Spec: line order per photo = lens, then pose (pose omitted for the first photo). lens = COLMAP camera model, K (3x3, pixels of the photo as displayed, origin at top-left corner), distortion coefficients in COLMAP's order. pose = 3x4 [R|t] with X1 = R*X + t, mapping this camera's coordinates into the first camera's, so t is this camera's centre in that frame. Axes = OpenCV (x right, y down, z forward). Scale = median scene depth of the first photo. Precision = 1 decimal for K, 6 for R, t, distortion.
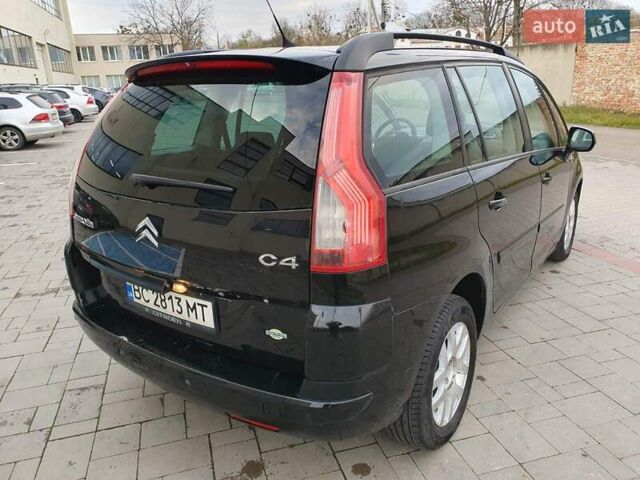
lens RADIAL K [[496.6, 0, 316.3], [0, 496.6, 232.1], [0, 0, 1]] dist [0.026624, 0.000593]
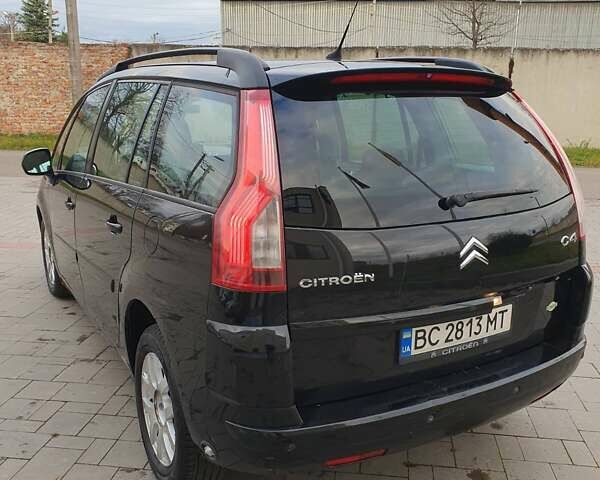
lens RADIAL K [[618.2, 0, 302.0], [0, 618.2, 238.1], [0, 0, 1]] dist [0.143126, -0.319262]
pose [[0.412529, -0.167912, 0.895335, -1.267272], [0.241643, 0.967825, 0.070169, -0.155426], [-0.878310, 0.187404, 0.439831, 0.646726]]
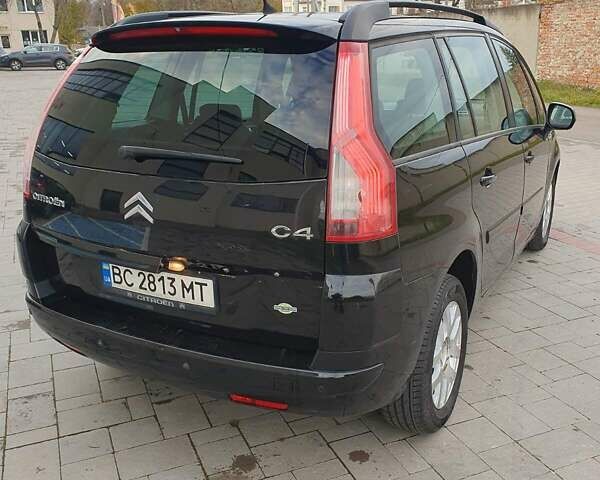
lens RADIAL K [[618.2, 0, 302.0], [0, 618.2, 238.1], [0, 0, 1]] dist [0.143126, -0.319262]
pose [[0.992899, -0.014323, 0.118095, -0.147722], [0.013813, 0.999891, 0.005132, 0.046468], [-0.118156, -0.003465, 0.992989, -0.172607]]
